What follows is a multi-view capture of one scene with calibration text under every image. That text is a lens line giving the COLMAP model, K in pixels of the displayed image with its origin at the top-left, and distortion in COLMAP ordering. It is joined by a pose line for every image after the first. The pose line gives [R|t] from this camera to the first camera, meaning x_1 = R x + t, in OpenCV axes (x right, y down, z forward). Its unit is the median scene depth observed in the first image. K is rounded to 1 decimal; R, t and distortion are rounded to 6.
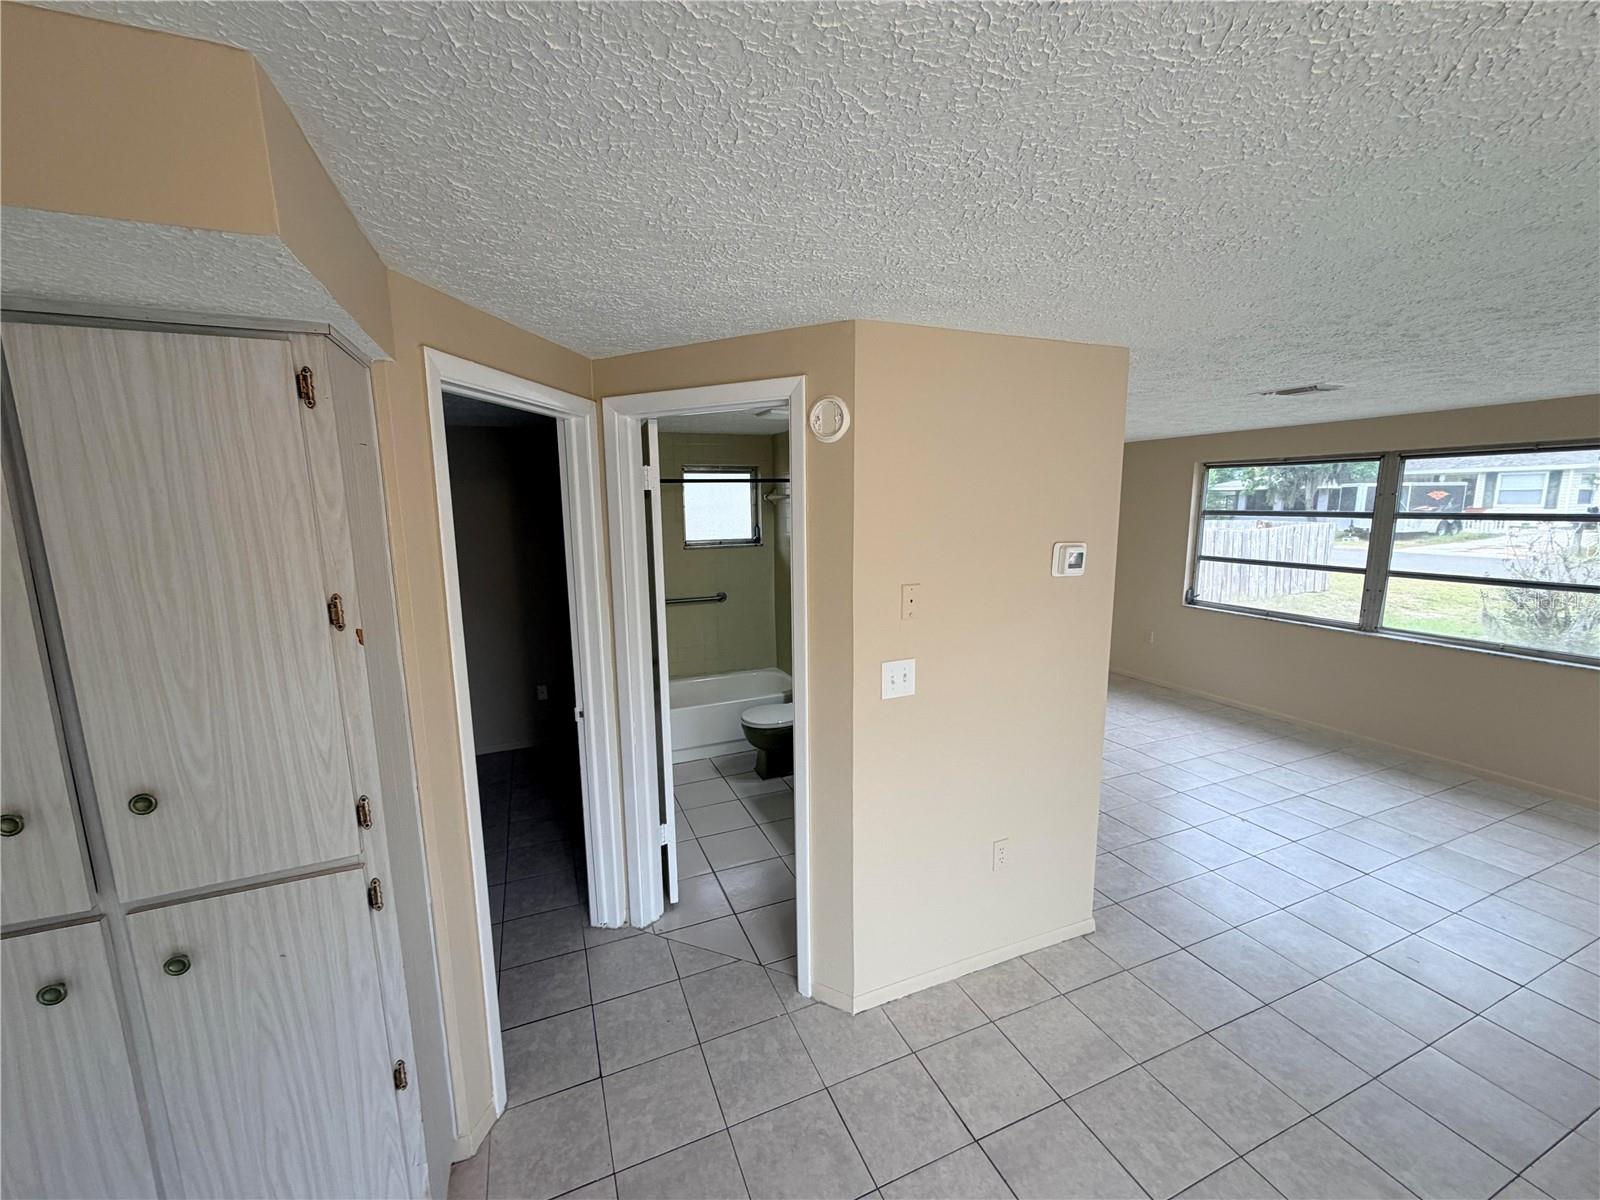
lens RADIAL K [[637.4, 0, 795.1], [0, 637.4, 600.1], [0, 0, 1]] dist [0.000806, -0.000438]
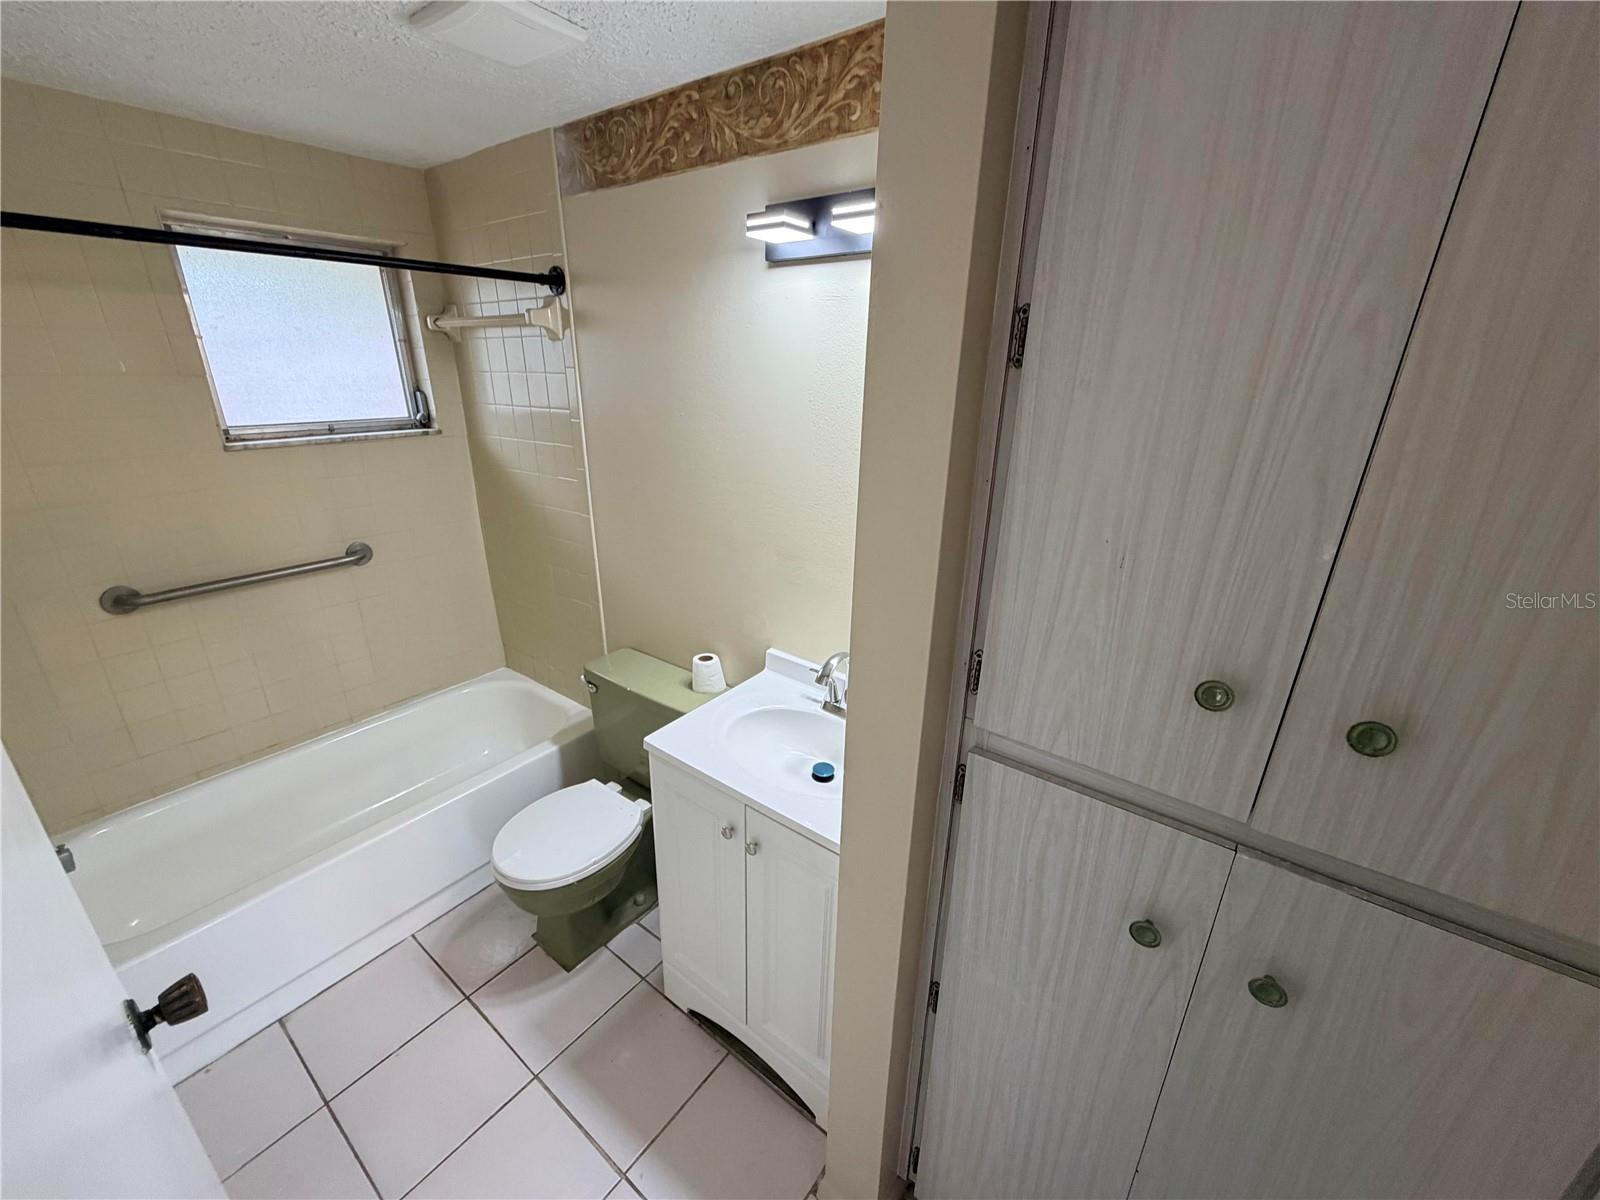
lens RADIAL K [[637.4, 0, 795.1], [0, 637.4, 600.1], [0, 0, 1]] dist [0.000806, -0.000438]
pose [[0.864162, -0.152400, 0.479581, -0.069972], [0.051989, 0.974976, 0.216145, -0.054254], [-0.500520, -0.161852, 0.850461, 0.455305]]
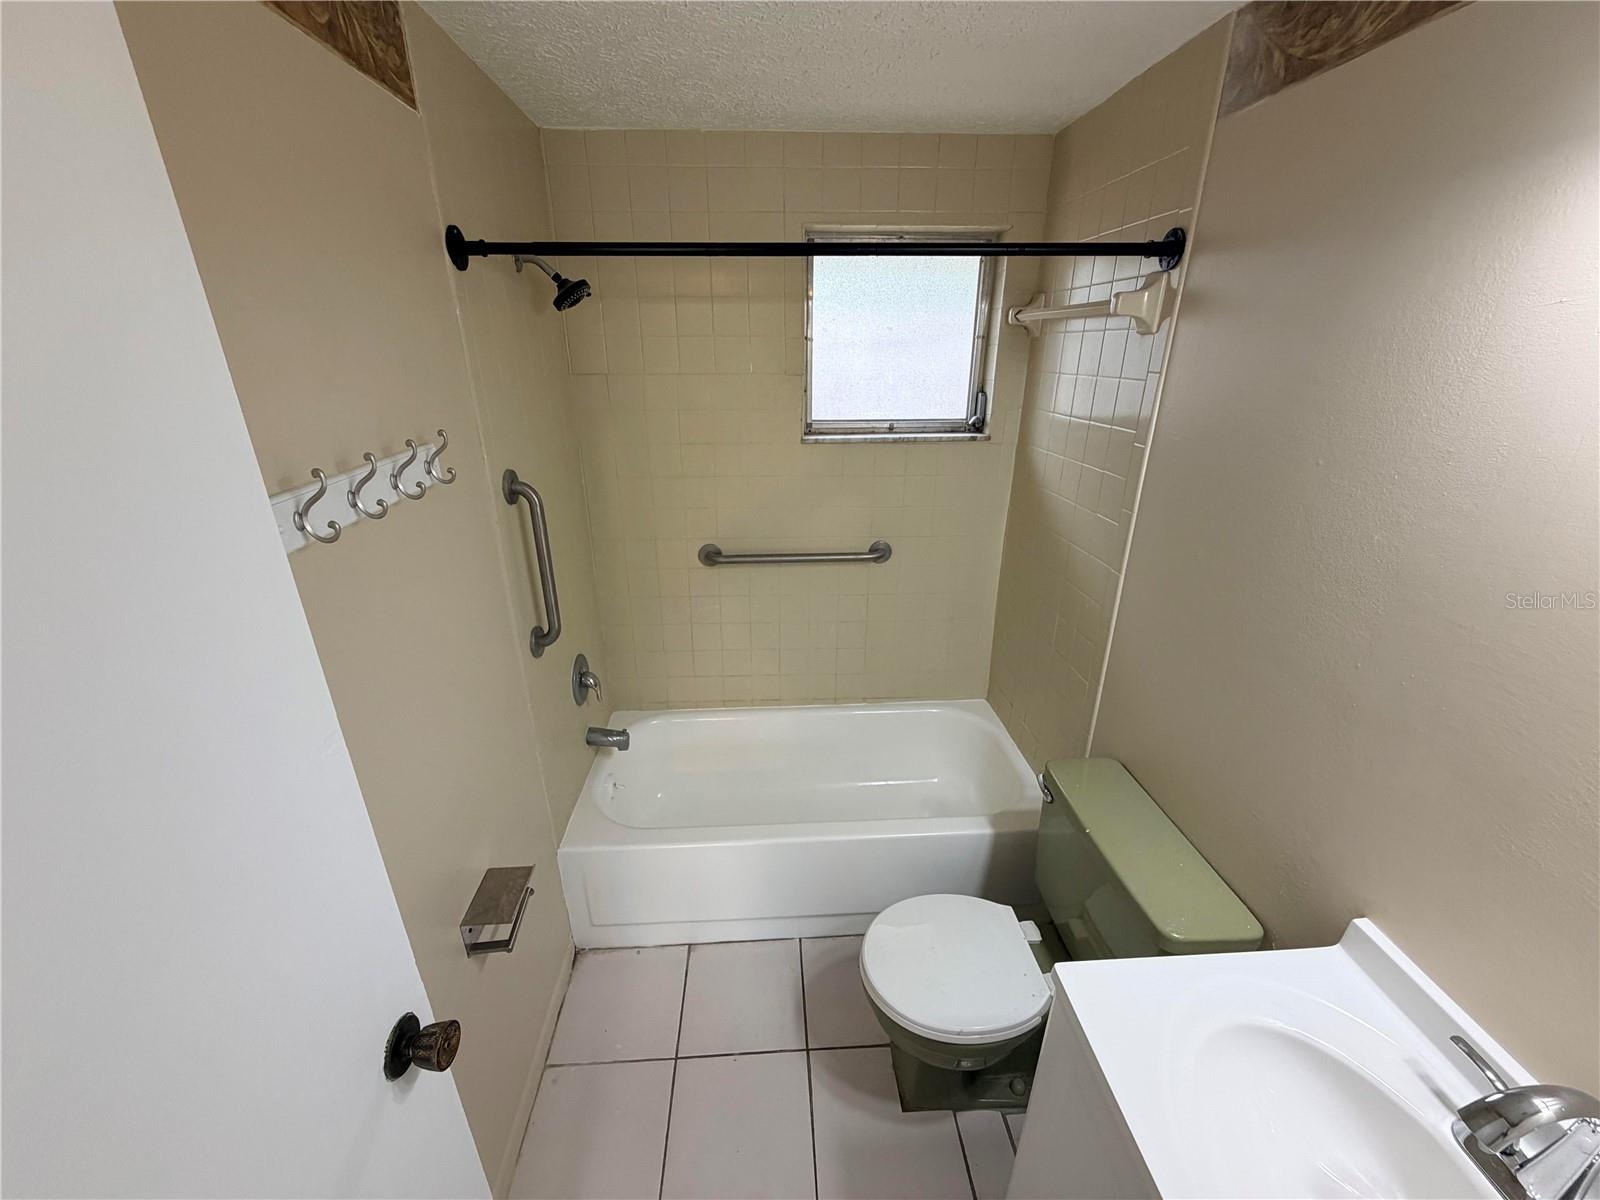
lens RADIAL K [[637.4, 0, 795.1], [0, 637.4, 600.1], [0, 0, 1]] dist [0.000806, -0.000438]
pose [[0.941132, 0.137141, -0.308972, -0.027274], [-0.061274, 0.968076, 0.243051, -0.078269], [0.332440, -0.209811, 0.919490, 0.552529]]
